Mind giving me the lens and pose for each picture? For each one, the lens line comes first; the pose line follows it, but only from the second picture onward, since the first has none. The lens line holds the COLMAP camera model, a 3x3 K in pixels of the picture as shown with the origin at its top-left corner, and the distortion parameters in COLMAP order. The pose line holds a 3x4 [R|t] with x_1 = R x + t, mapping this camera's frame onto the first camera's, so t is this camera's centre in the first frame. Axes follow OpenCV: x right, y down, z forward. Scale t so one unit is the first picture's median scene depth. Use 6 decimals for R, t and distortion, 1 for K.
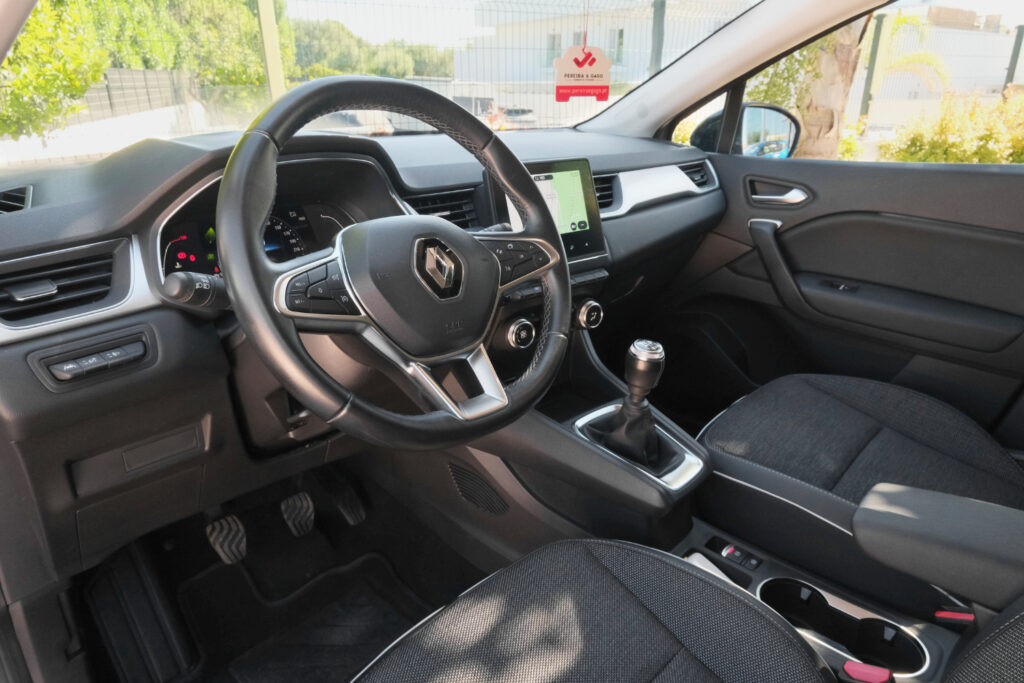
lens RADIAL K [[664.7, 0, 514.6], [0, 664.7, 347.4], [0, 0, 1]] dist [-0.002538, 0.001279]
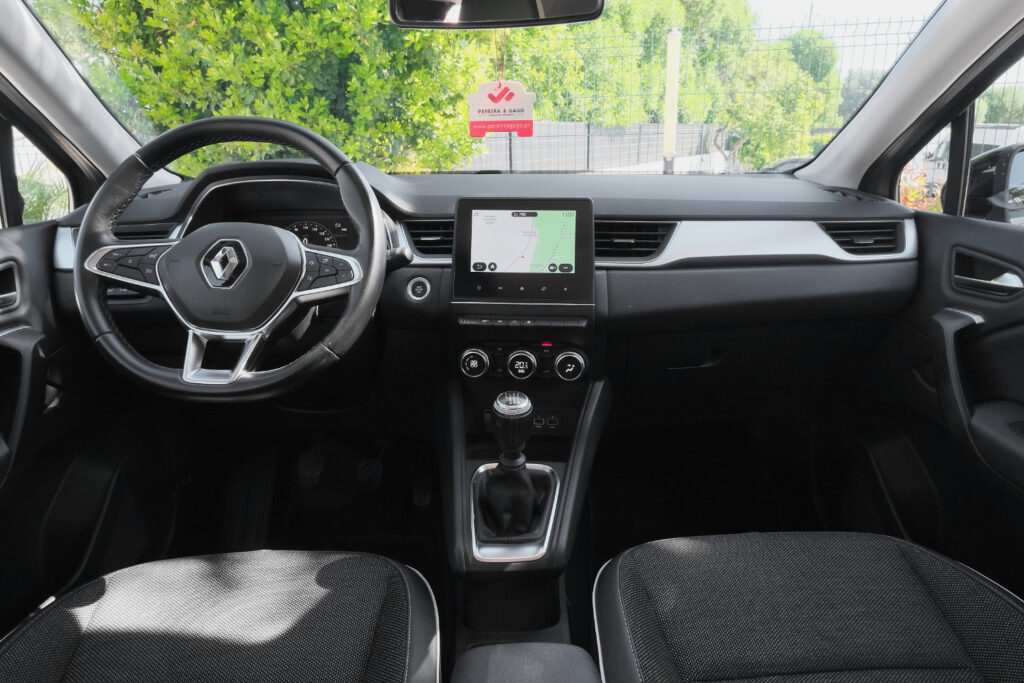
lens RADIAL K [[652.6, 0, 512.0], [0, 652.6, 341.5], [0, 0, 1]] dist [0.021897, -0.001753]
pose [[0.715817, 0.201816, -0.668488, 0.688191], [-0.251120, 0.967677, 0.023242, -0.085917], [0.651571, 0.151234, 0.743359, 0.280522]]
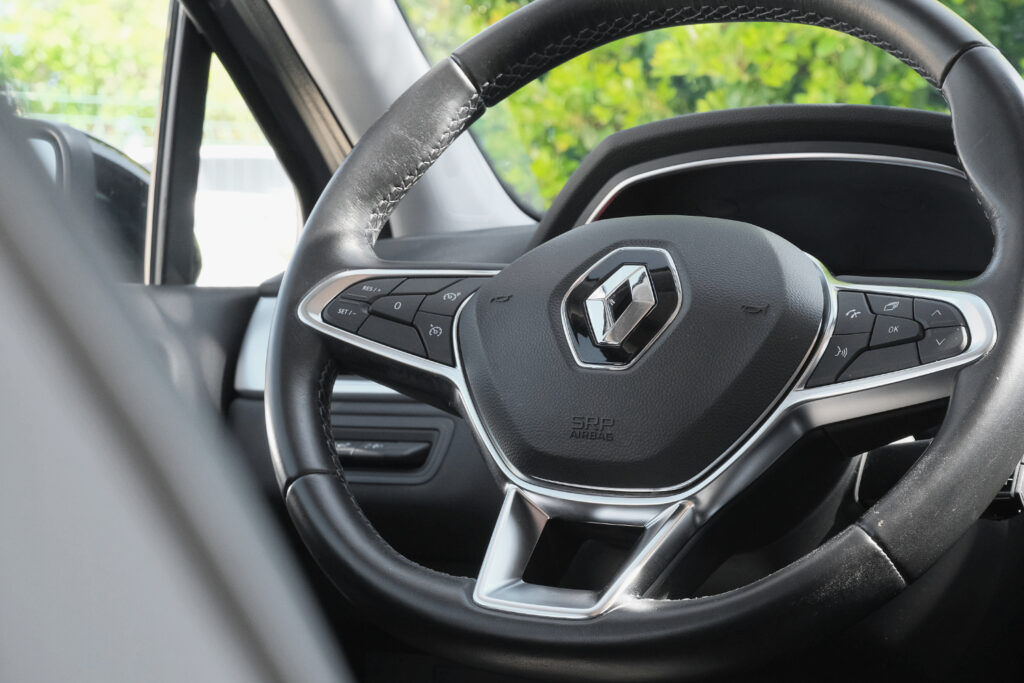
lens RADIAL K [[2059.0, 0, 512.0], [0, 2059.0, 341.5], [0, 0, 1]] dist [-0.058060, -0.135214]
pose [[0.314460, 0.005873, -0.949253, 0.726348], [-0.348051, 0.931054, -0.109539, 0.050585], [0.883162, 0.364834, 0.294823, 0.325962]]
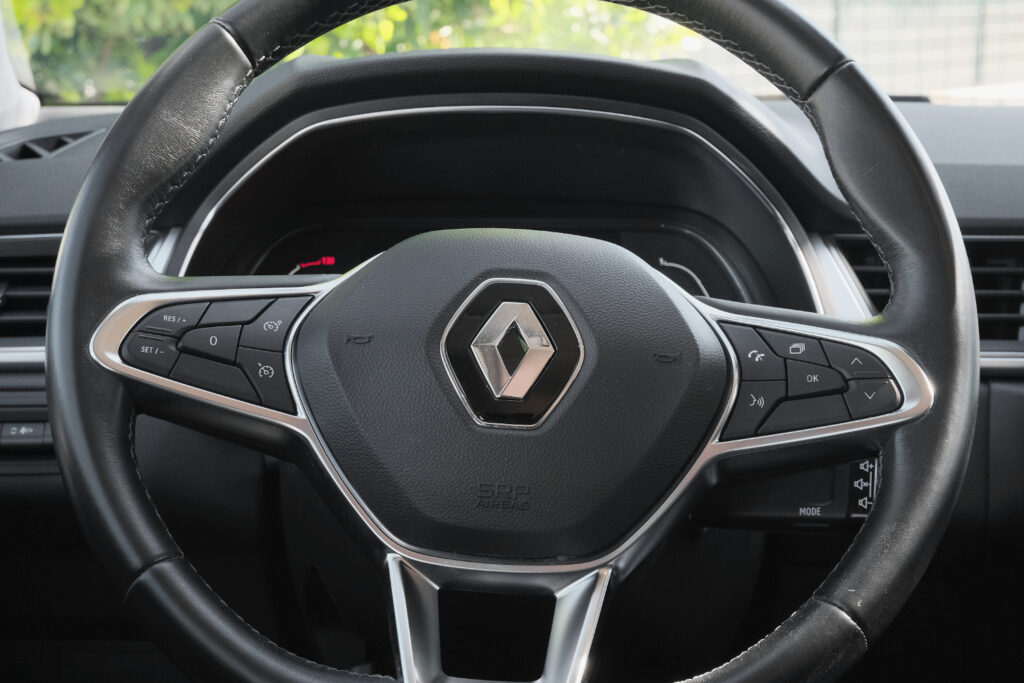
lens RADIAL K [[2059.0, 0, 512.0], [0, 2059.0, 341.5], [0, 0, 1]] dist [-0.058060, -0.135214]
pose [[0.719050, 0.133033, -0.682107, 0.455250], [-0.270415, 0.957715, -0.098276, -0.000438], [0.640190, 0.255118, 0.724618, 0.052637]]
